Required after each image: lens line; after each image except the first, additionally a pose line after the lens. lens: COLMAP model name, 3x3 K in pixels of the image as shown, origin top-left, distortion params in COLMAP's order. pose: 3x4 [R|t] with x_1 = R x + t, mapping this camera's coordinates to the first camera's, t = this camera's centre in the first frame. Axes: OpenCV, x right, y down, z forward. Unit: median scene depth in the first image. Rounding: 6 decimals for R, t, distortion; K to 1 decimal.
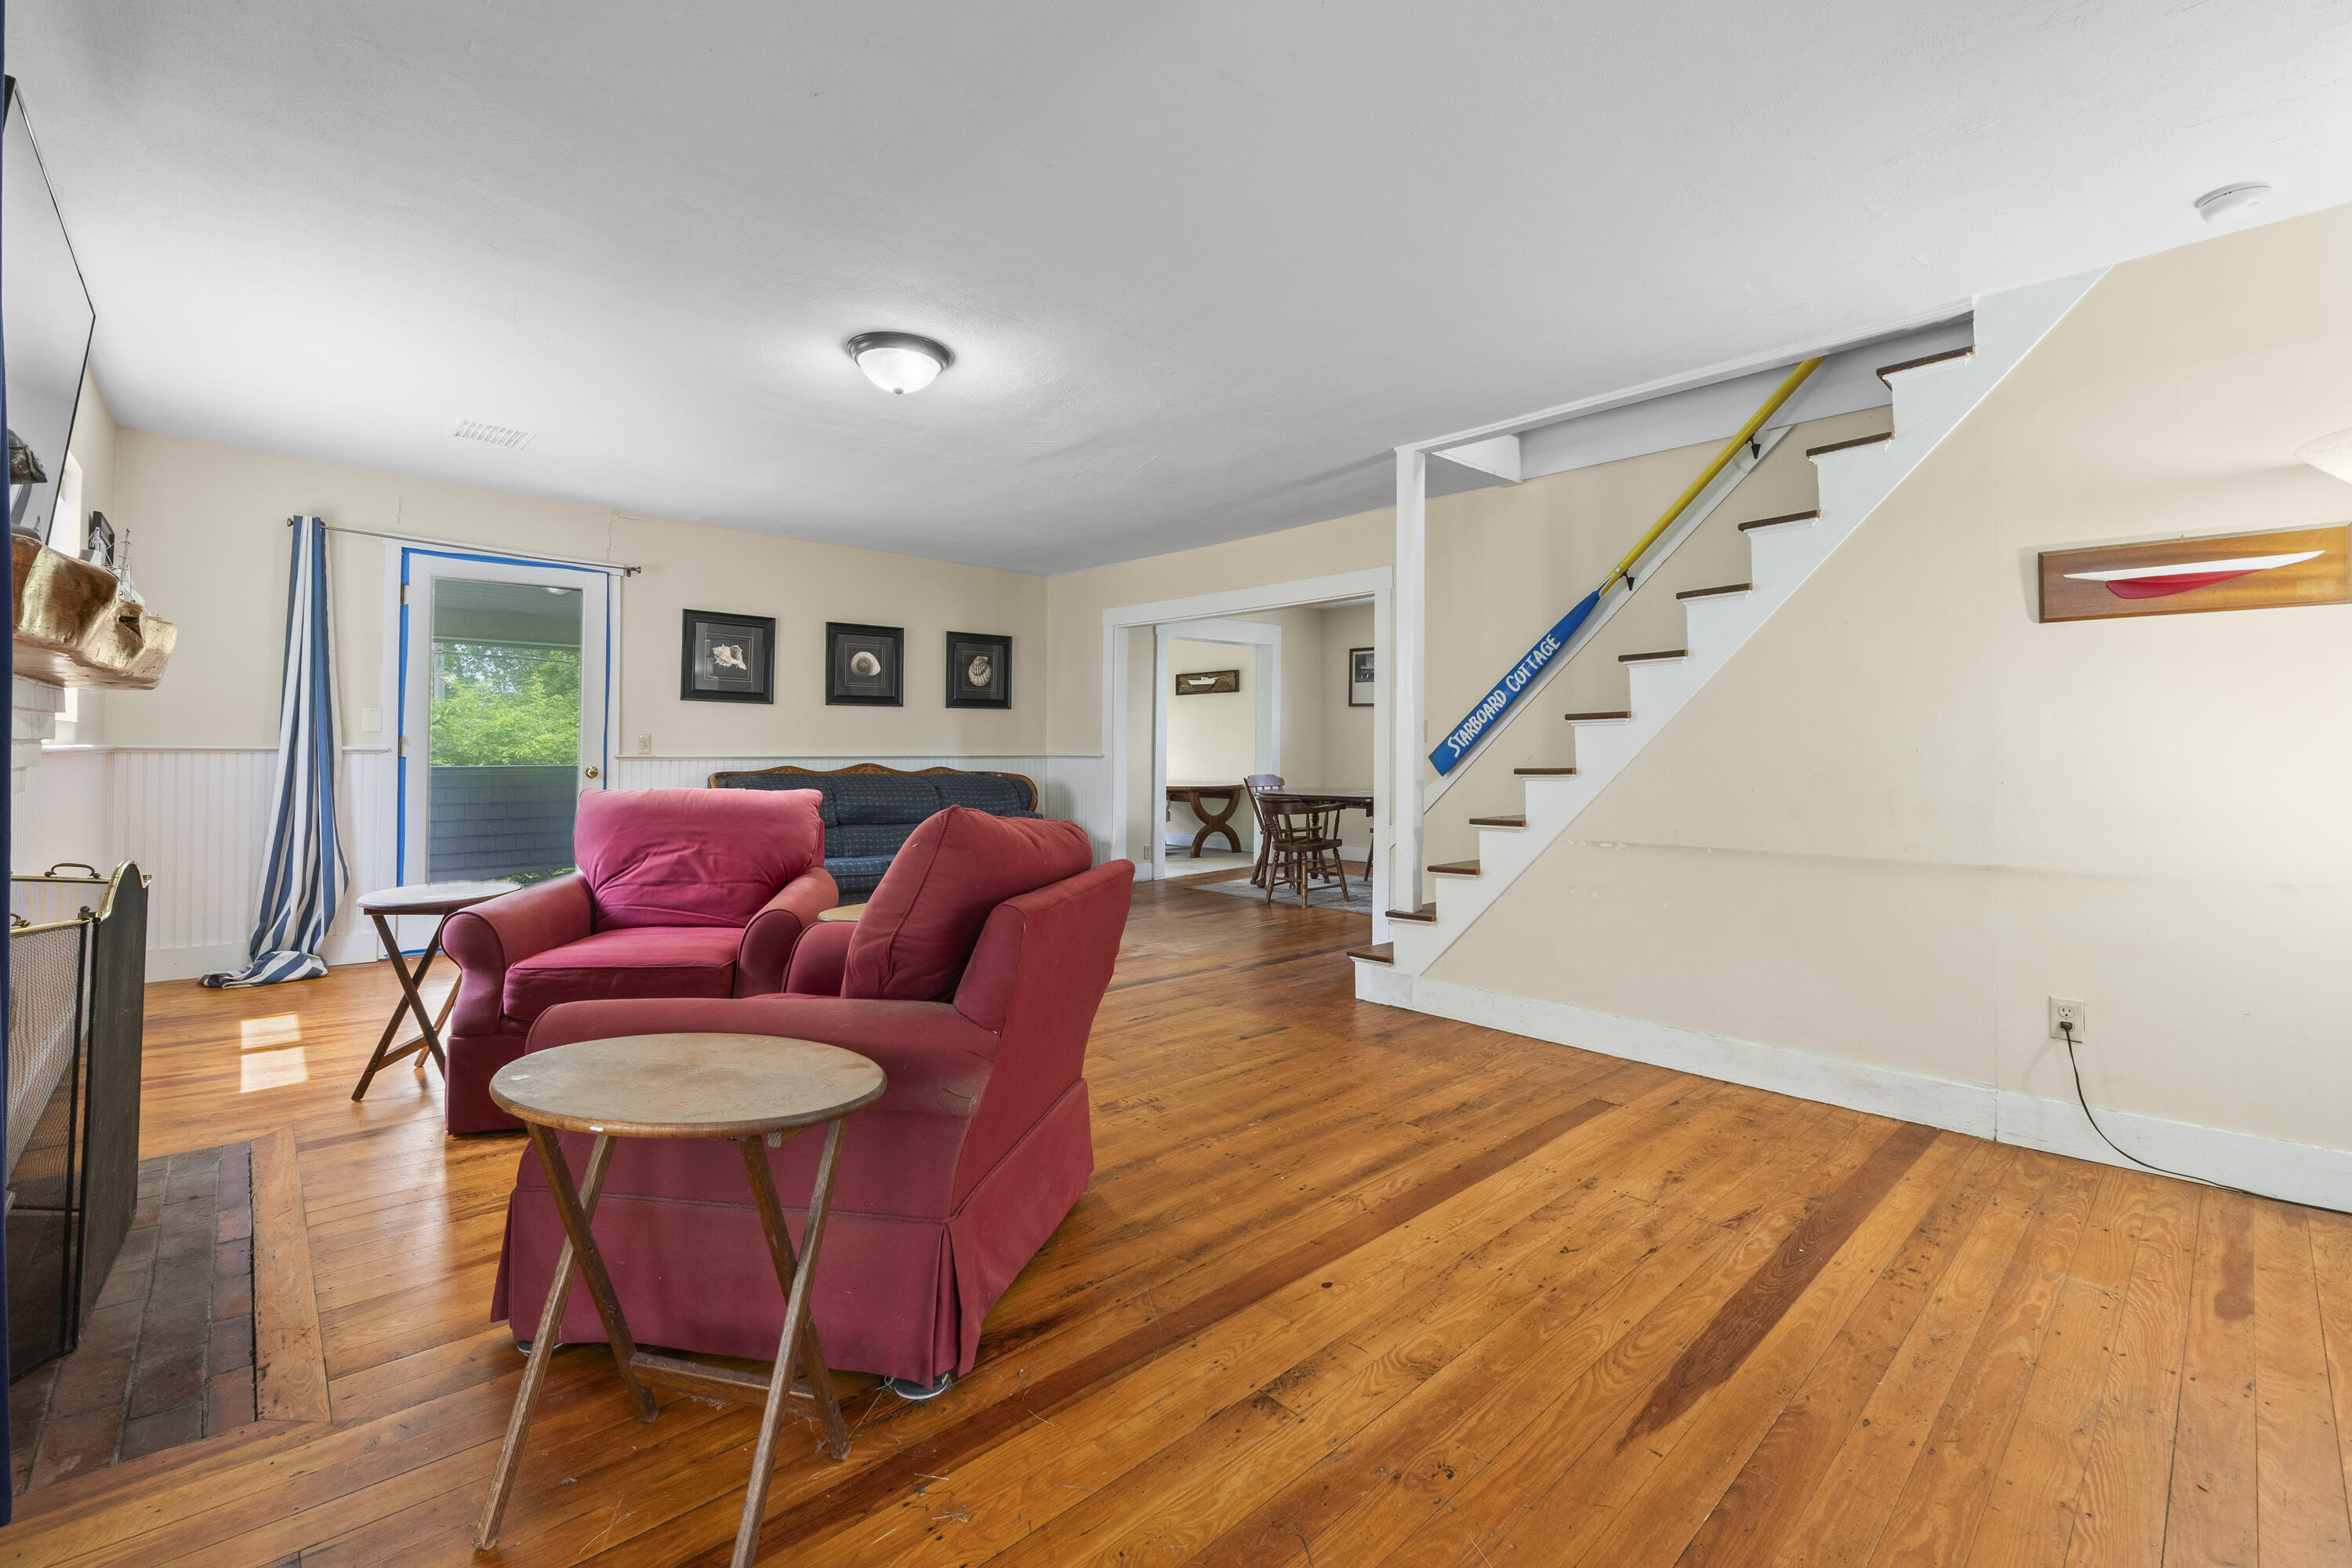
lens RADIAL K [[1009.4, 0, 1172.9], [0, 1009.4, 746.7], [0, 0, 1]] dist [-0.003837, -0.000426]
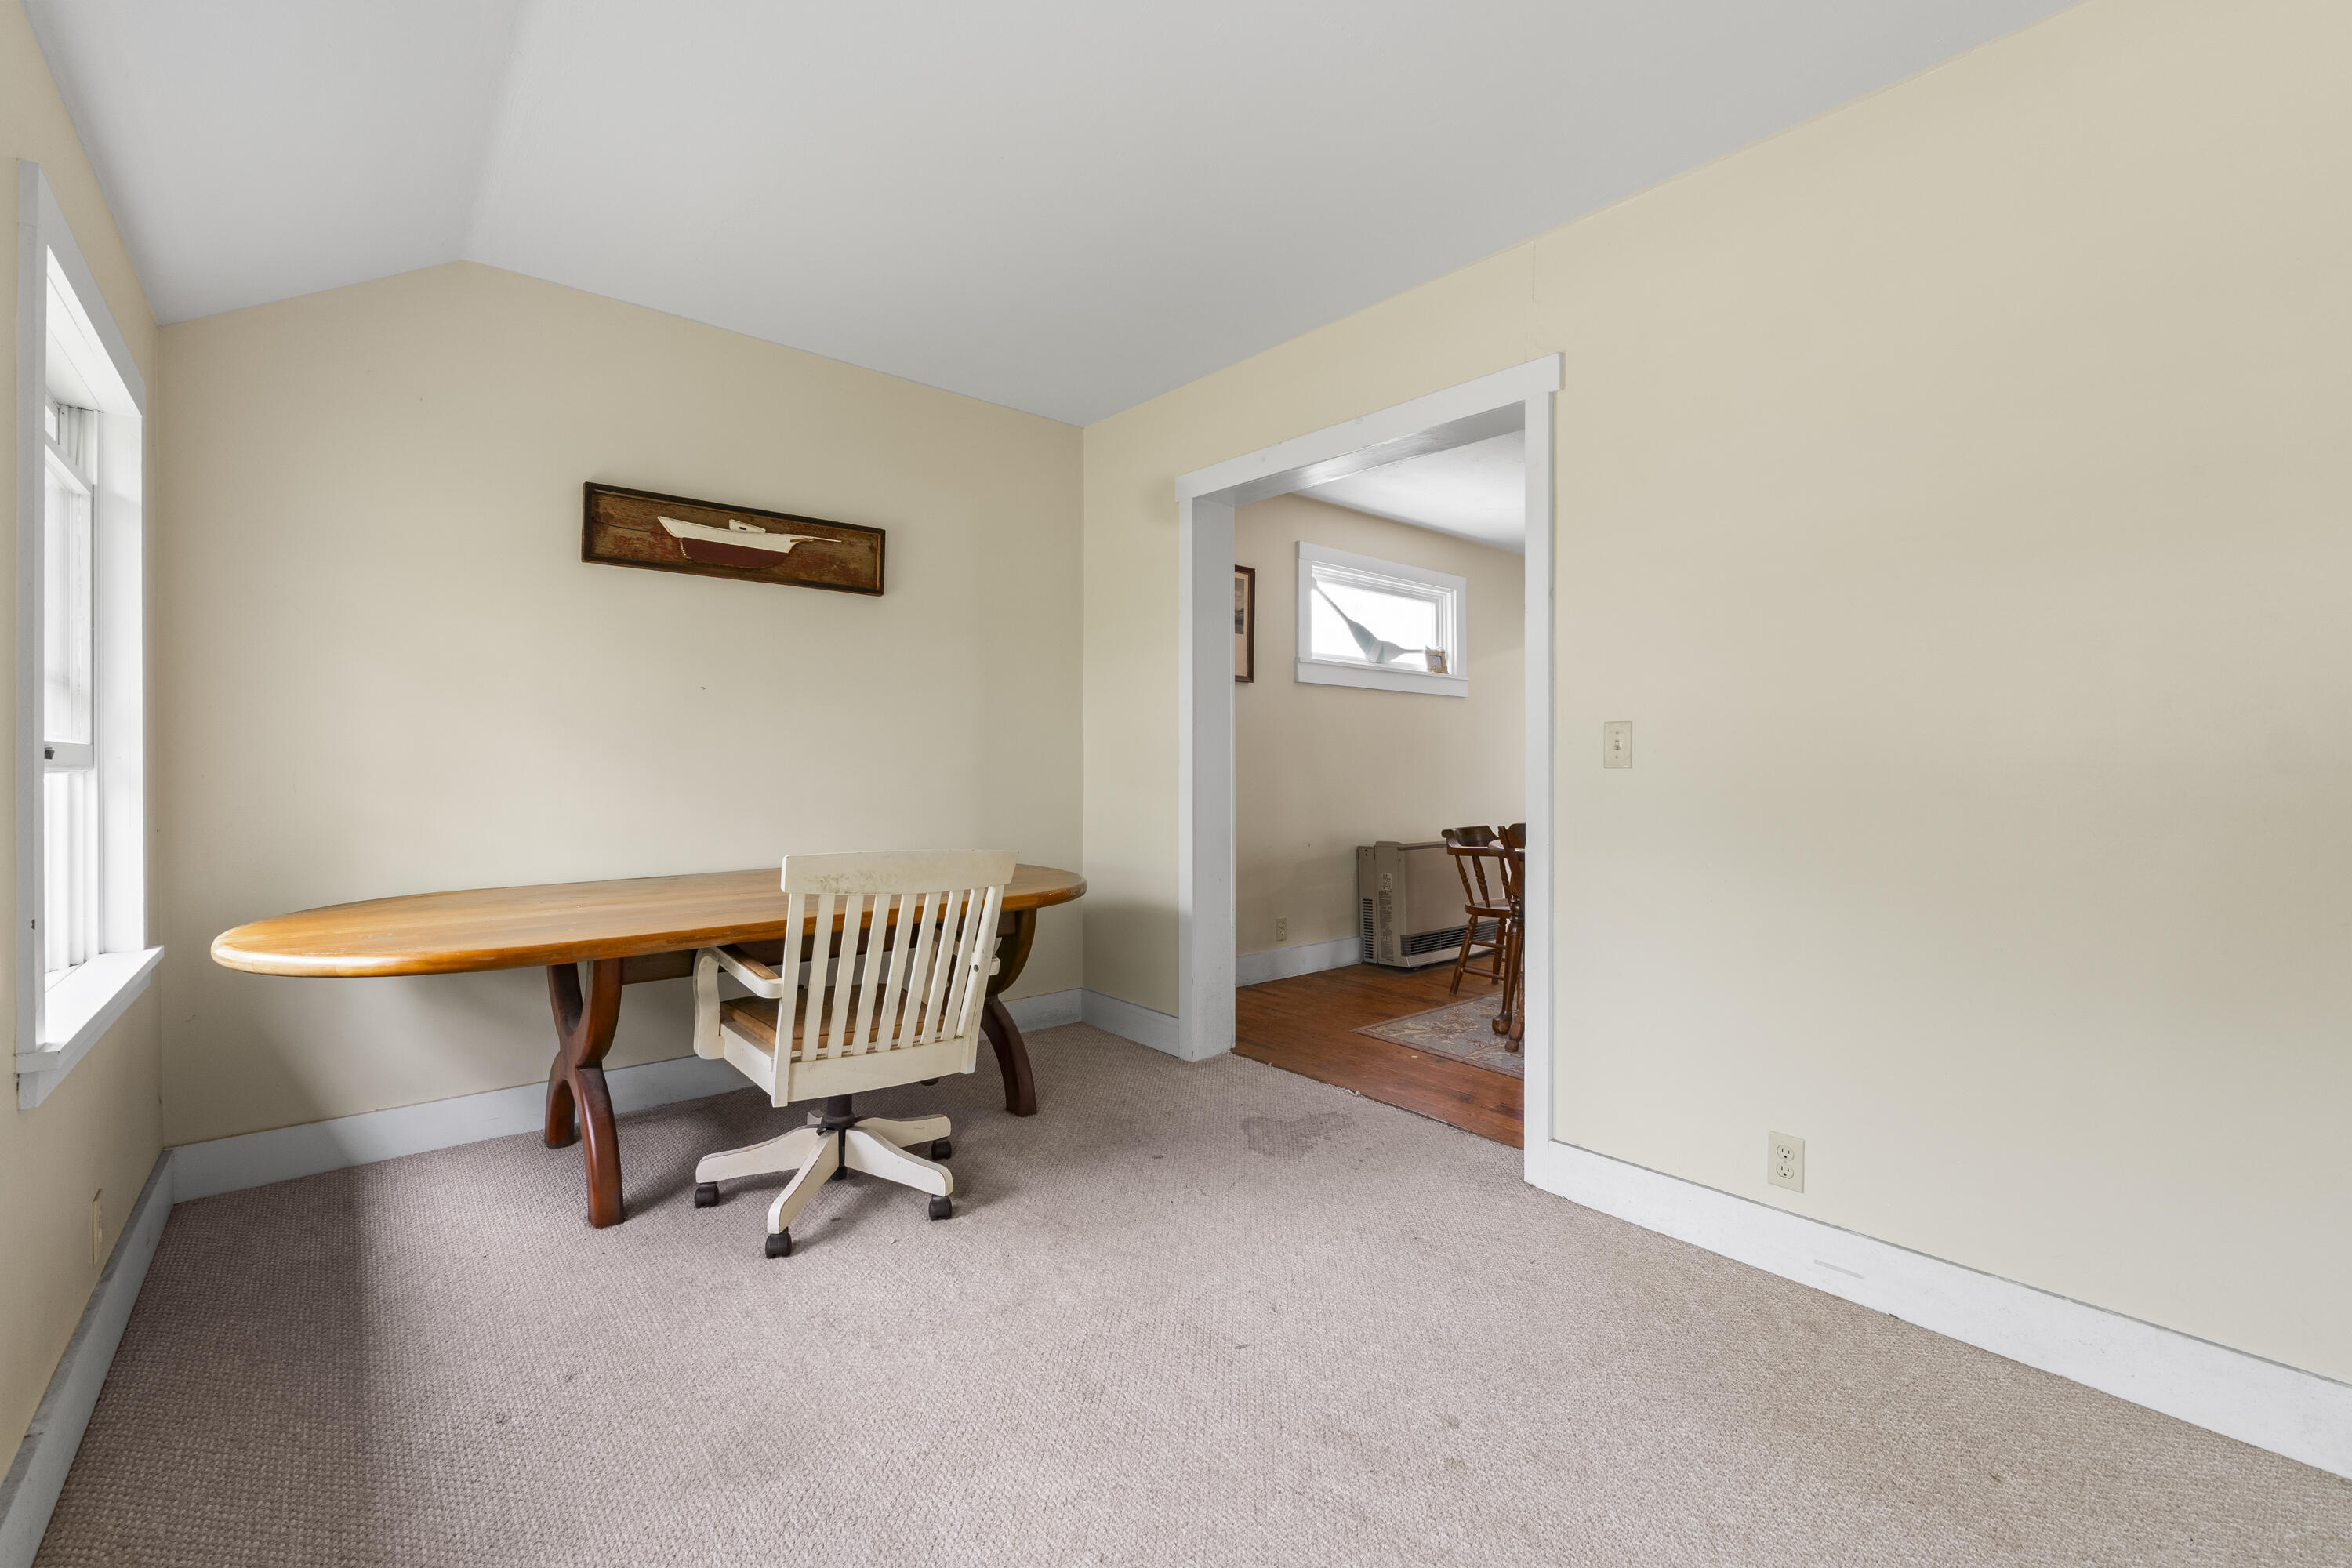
lens RADIAL K [[1006.4, 0, 1173.4], [0, 1006.4, 763.0], [0, 0, 1]] dist [-0.001790, -0.000114]
pose [[0.064153, -0.003849, 0.997933, -0.730734], [-0.003584, 0.999985, 0.004087, 0.006107], [-0.997934, -0.003839, 0.064138, 2.364977]]
